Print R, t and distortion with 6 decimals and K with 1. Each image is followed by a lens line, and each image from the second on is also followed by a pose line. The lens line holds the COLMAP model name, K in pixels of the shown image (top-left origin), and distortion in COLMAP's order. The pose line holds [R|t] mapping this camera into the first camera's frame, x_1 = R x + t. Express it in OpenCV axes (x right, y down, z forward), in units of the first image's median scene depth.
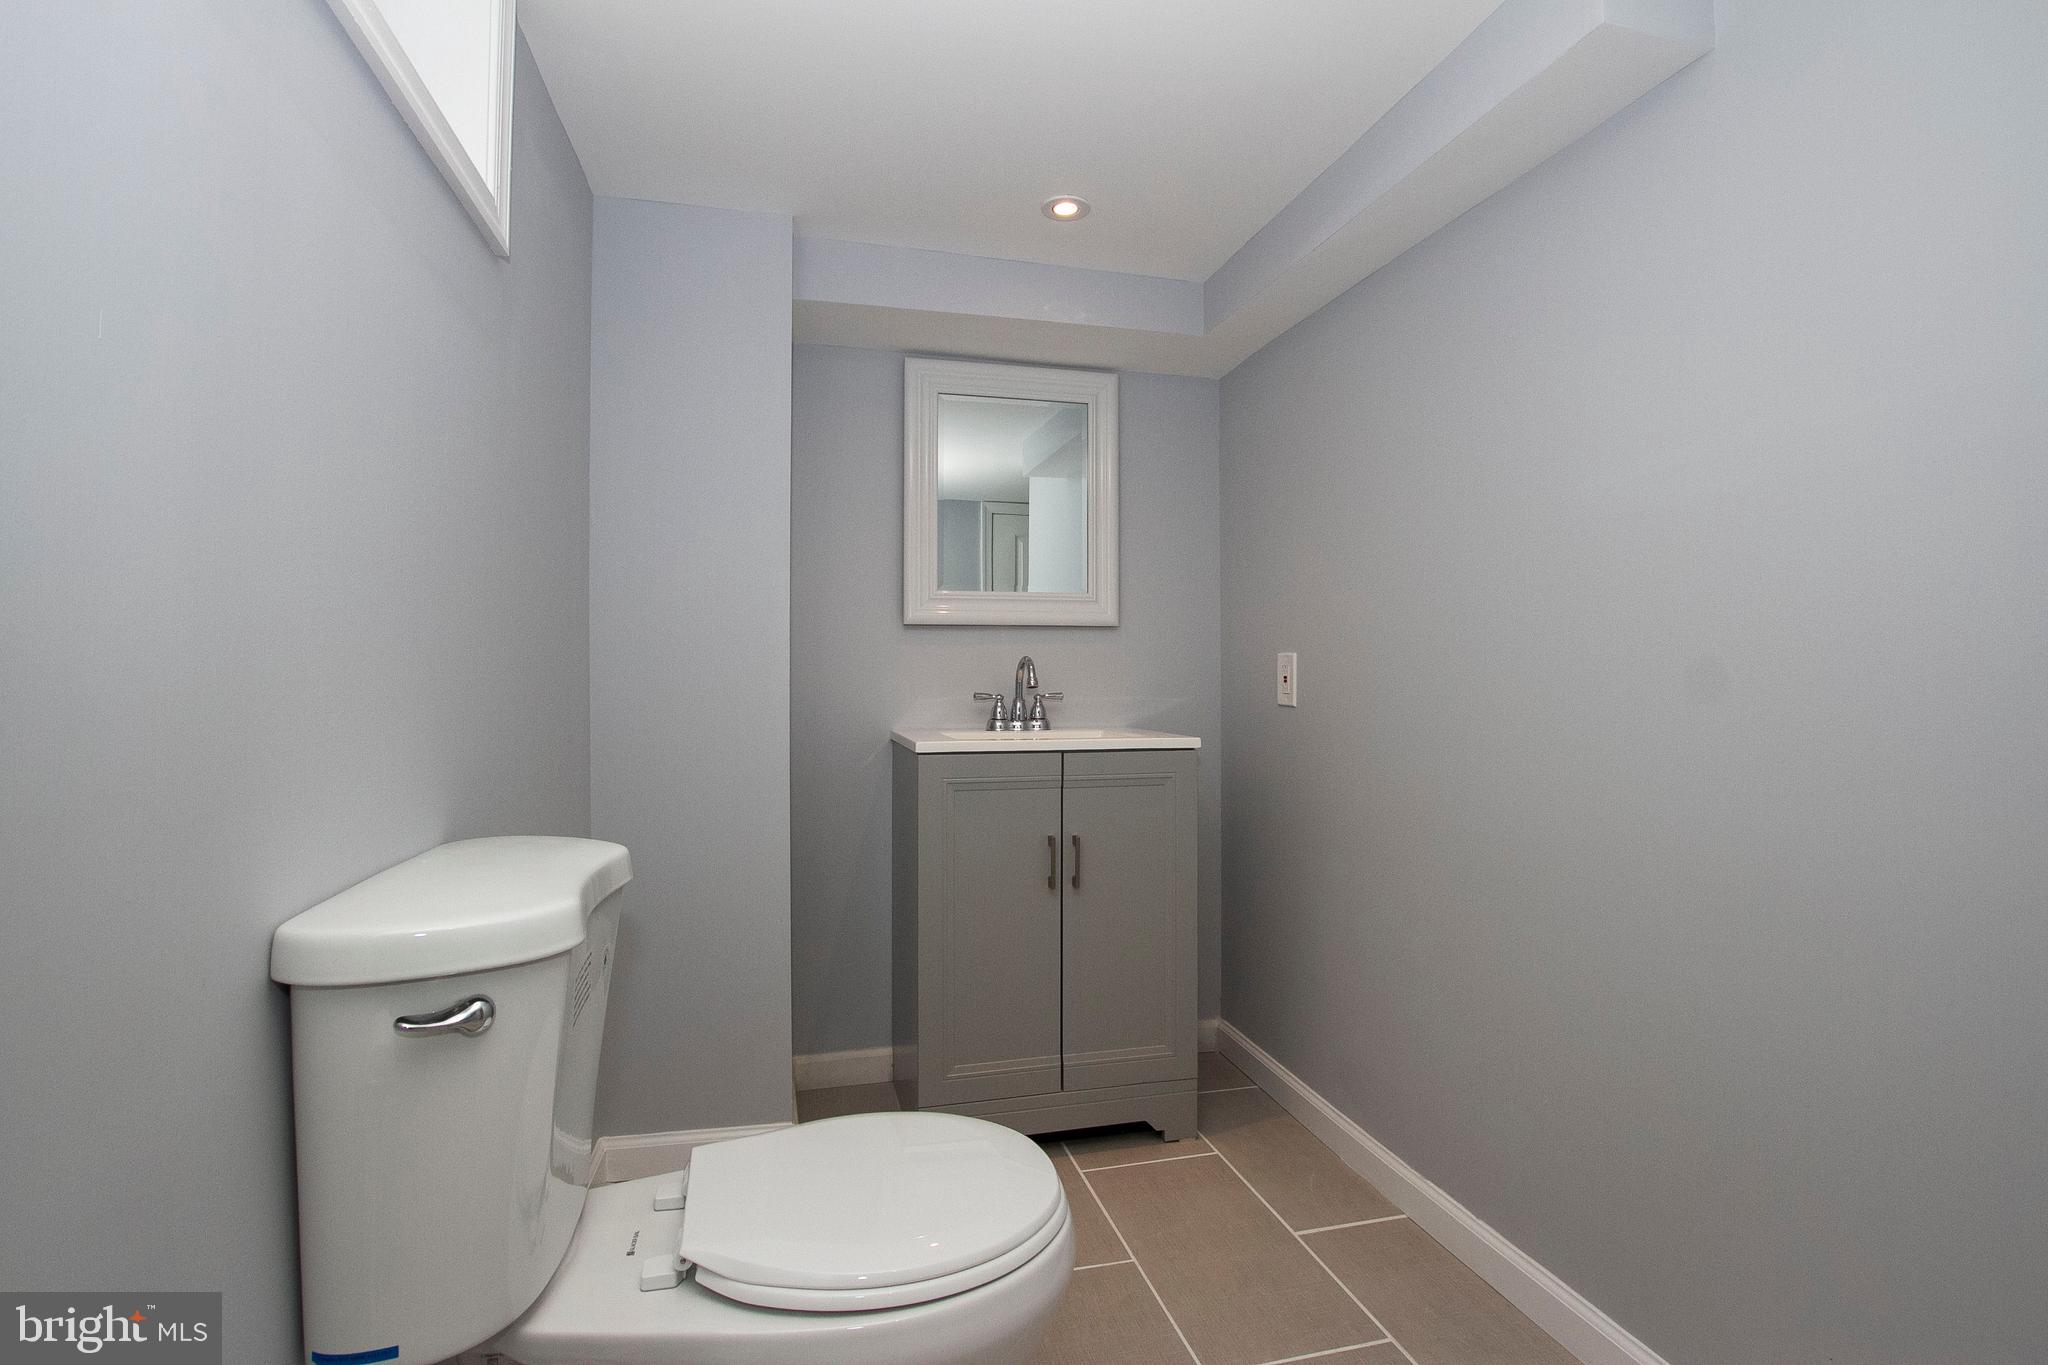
lens RADIAL K [[953.1, 0, 1023.6], [0, 953.1, 665.5], [0, 0, 1]] dist [-0.031644, 0.004213]
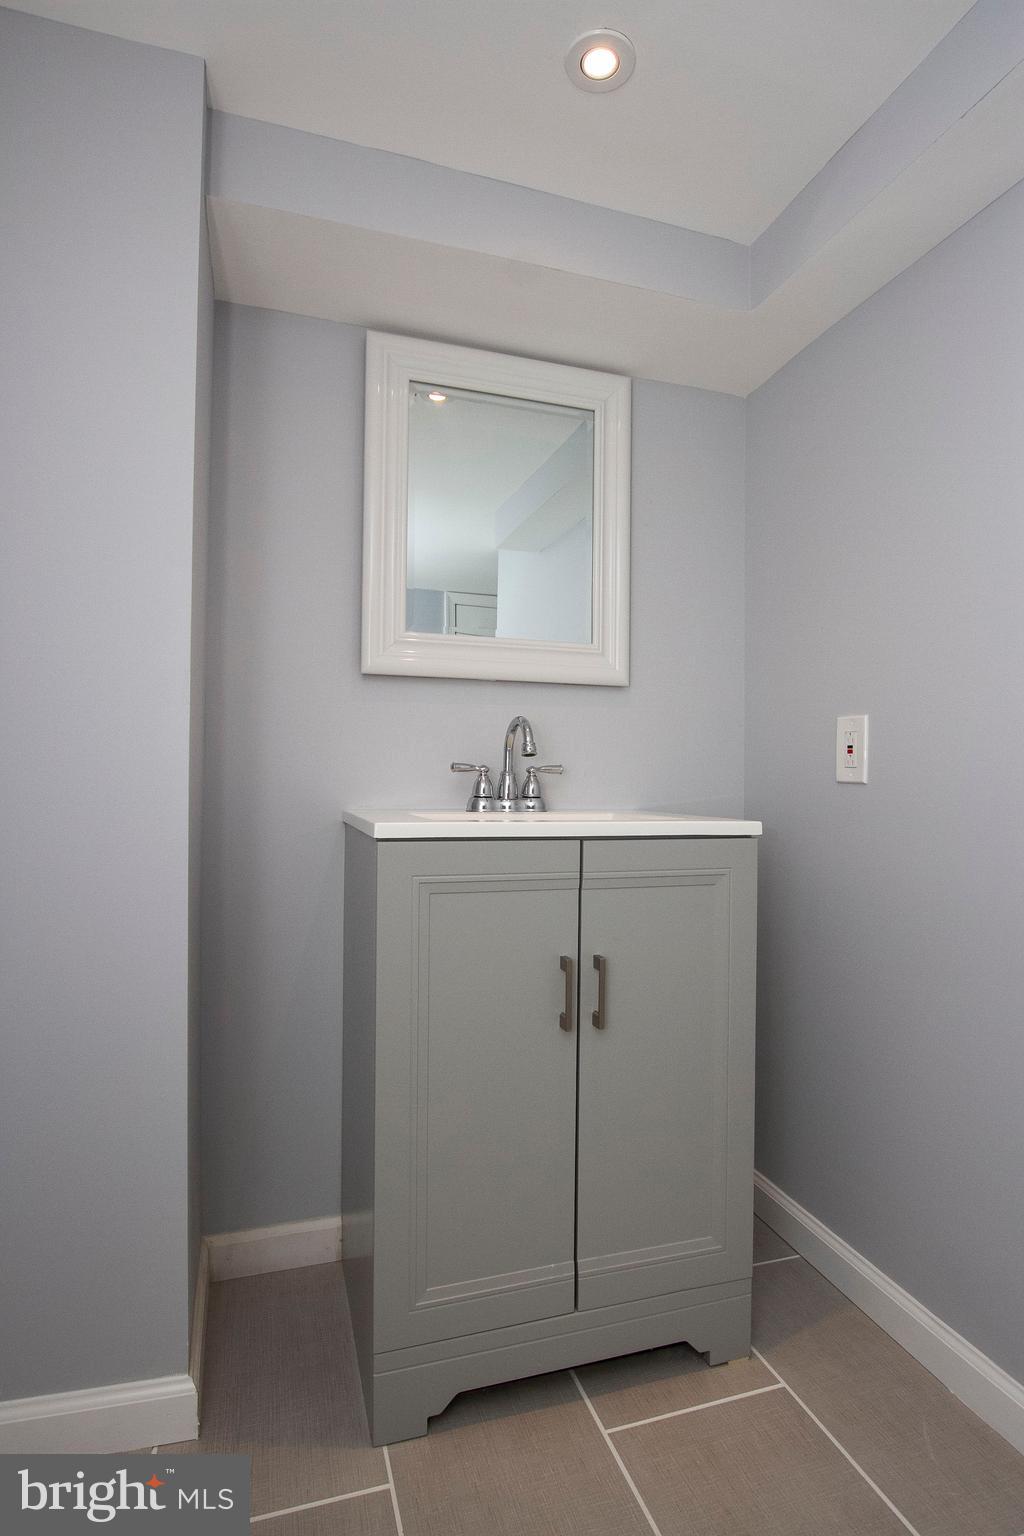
lens RADIAL K [[808.0, 0, 518.6], [0, 808.0, 783.4], [0, 0, 1]] dist [-0.021694, -0.000739]
pose [[0.998064, 0.011626, 0.061093, -0.037502], [-0.012659, 0.999783, 0.016550, 0.033959], [-0.060888, -0.017291, 0.997995, 0.340590]]
